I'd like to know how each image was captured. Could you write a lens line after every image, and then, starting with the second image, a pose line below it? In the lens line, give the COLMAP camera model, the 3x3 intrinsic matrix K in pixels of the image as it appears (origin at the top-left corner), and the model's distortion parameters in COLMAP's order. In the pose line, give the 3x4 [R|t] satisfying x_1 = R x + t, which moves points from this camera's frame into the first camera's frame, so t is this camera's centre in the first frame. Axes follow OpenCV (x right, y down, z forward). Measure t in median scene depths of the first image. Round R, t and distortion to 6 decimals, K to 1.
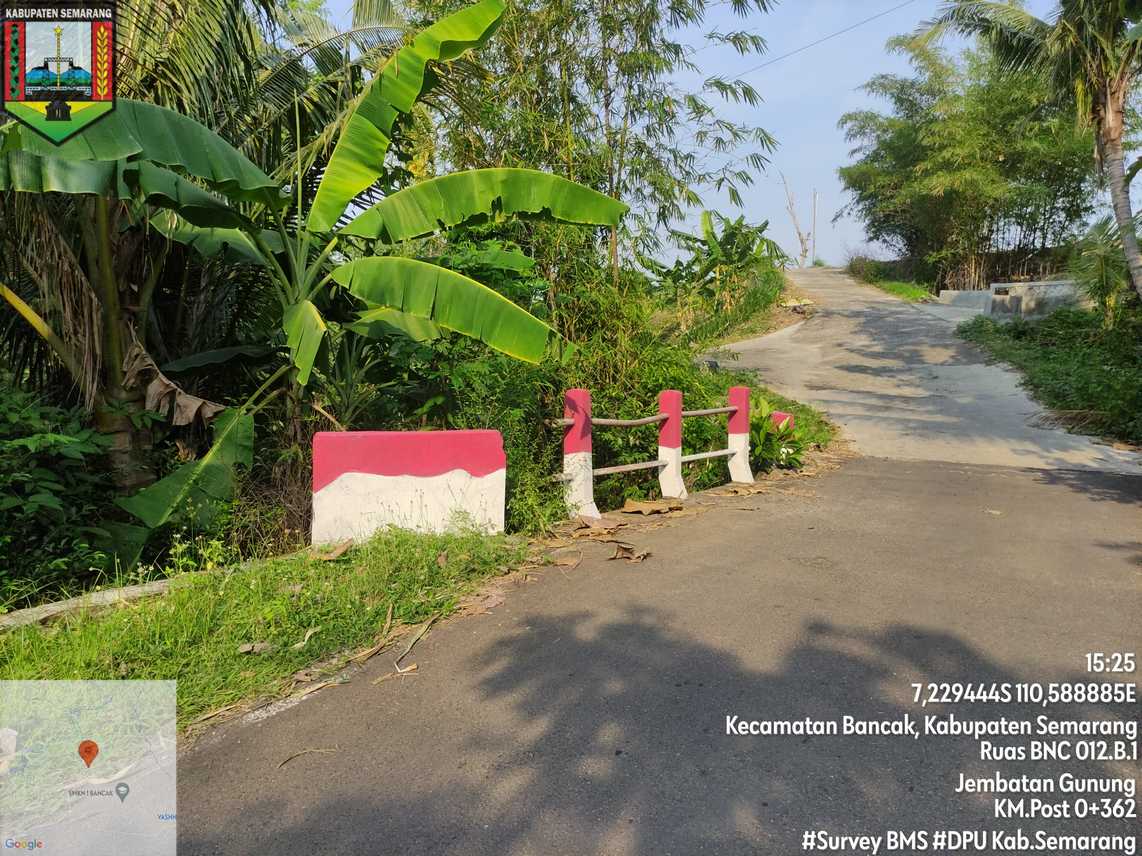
lens RADIAL K [[847.0, 0, 568.0], [0, 847.0, 424.2], [0, 0, 1]] dist [0.042806, -0.039119]
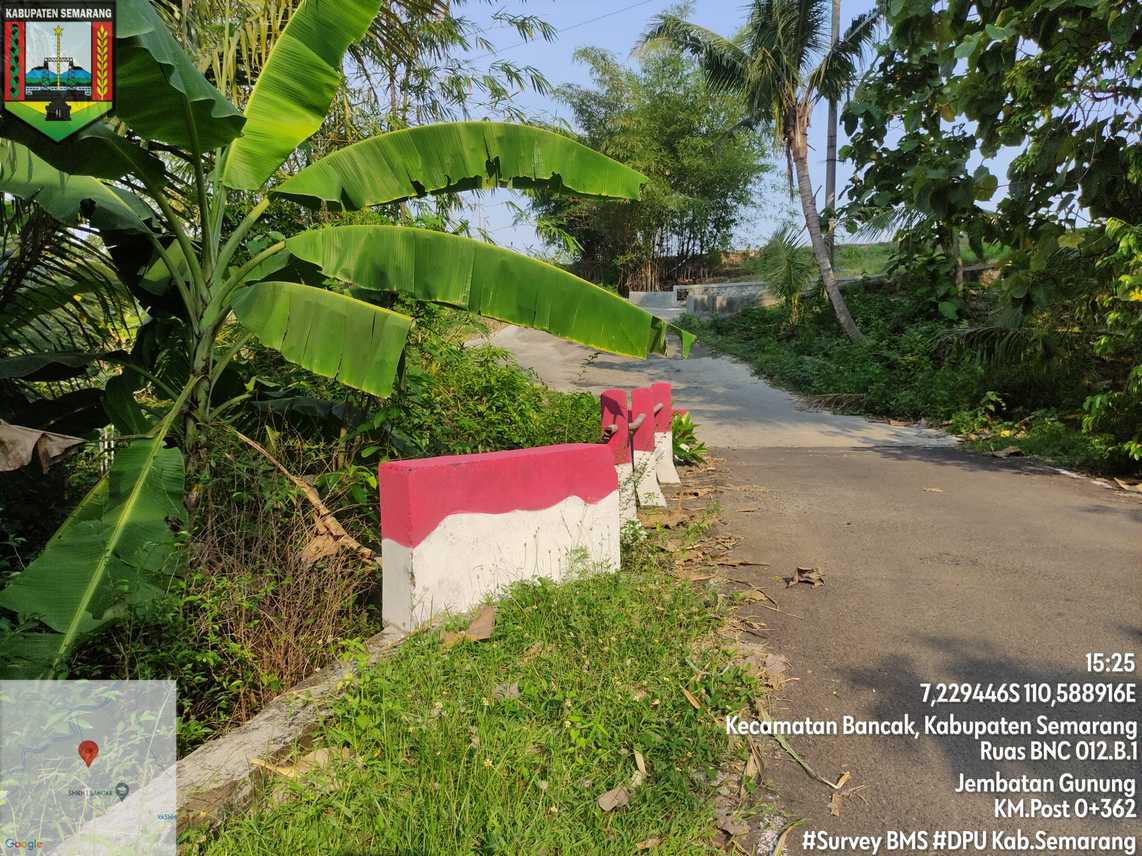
lens RADIAL K [[844.6, 0, 569.1], [0, 844.6, 425.6], [0, 0, 1]] dist [0.060508, -0.070158]
pose [[0.914345, -0.060639, 0.400370, -0.106311], [0.061385, 0.998054, 0.010976, -0.005050], [-0.400256, 0.014541, 0.916288, 0.069573]]
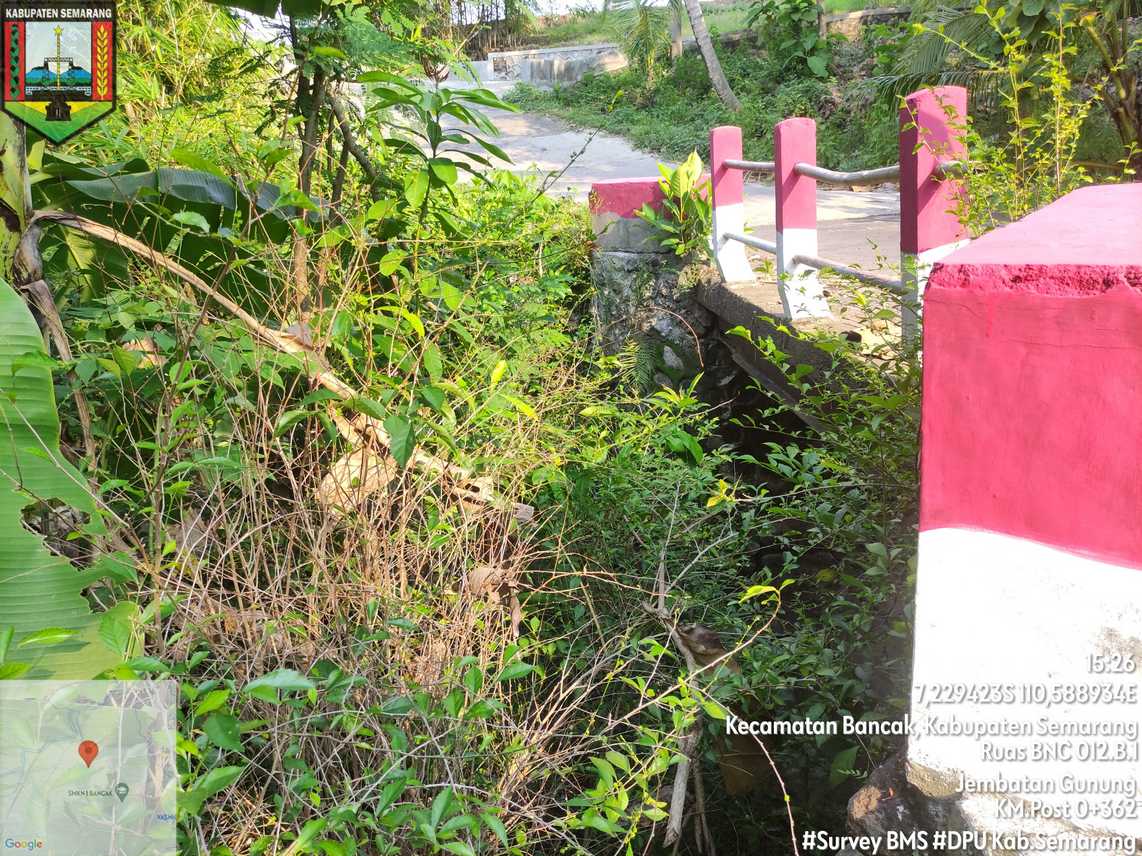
lens RADIAL K [[842.4, 0, 568.7], [0, 842.4, 426.5], [0, 0, 1]] dist [0.061766, -0.068765]
pose [[0.773500, -0.256989, 0.579357, -0.117397], [0.122936, 0.957580, 0.260627, -0.003781], [-0.621759, -0.130371, 0.772281, 0.221189]]
